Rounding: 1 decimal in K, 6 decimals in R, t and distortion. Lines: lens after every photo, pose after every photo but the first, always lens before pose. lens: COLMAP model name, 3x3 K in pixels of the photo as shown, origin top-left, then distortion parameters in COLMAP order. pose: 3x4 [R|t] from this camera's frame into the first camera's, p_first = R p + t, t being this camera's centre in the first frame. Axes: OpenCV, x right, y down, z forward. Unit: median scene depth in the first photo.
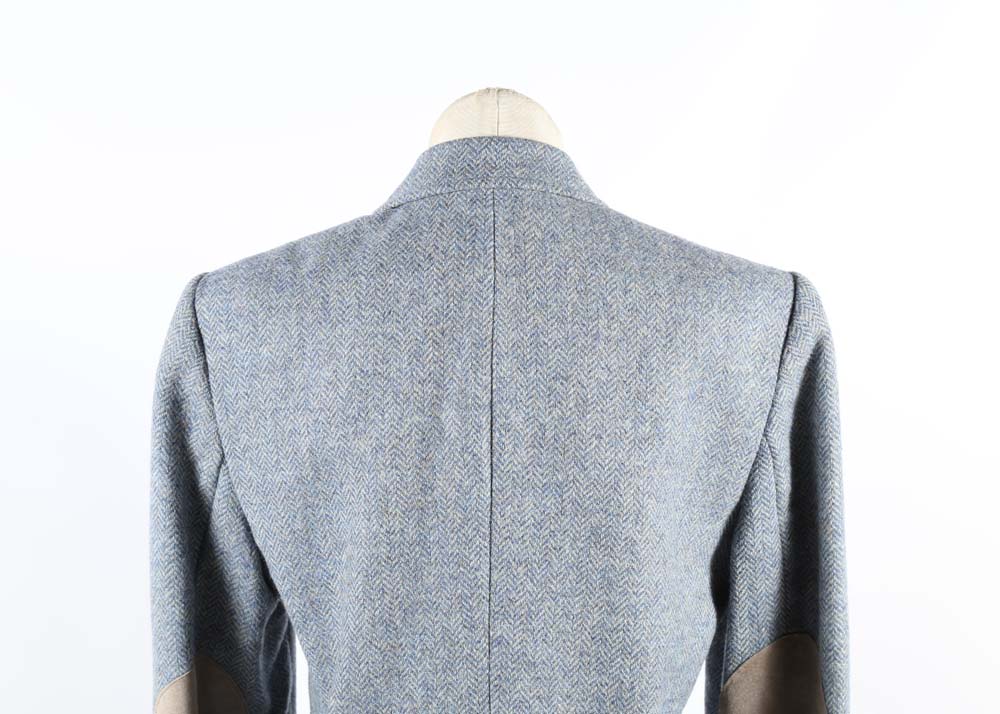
lens RADIAL K [[2225.6, 0, 498.0], [0, 2225.6, 370.0], [0, 0, 1]] dist [0.300443, 0.217959]
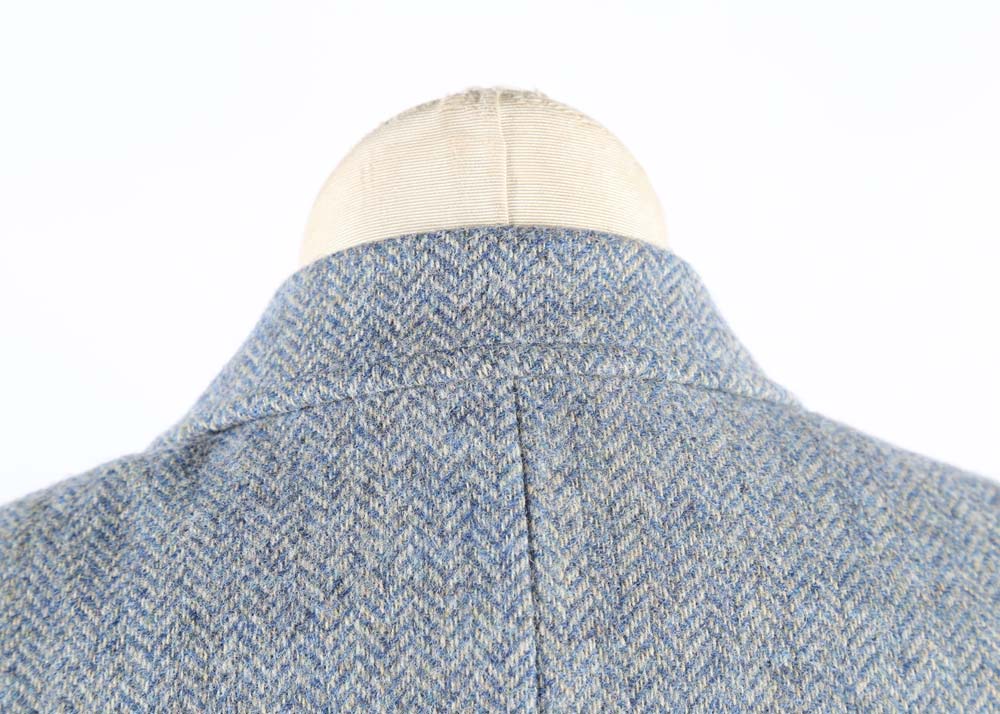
lens RADIAL K [[2587.9, 0, 484.2], [0, 2587.9, 356.6], [0, 0, 1]] dist [0.235293, 1.334017]
pose [[0.991269, -0.030343, 0.128315, -0.057909], [0.031987, 0.999430, -0.010775, -0.080280], [-0.127915, 0.014786, 0.991675, 0.599689]]
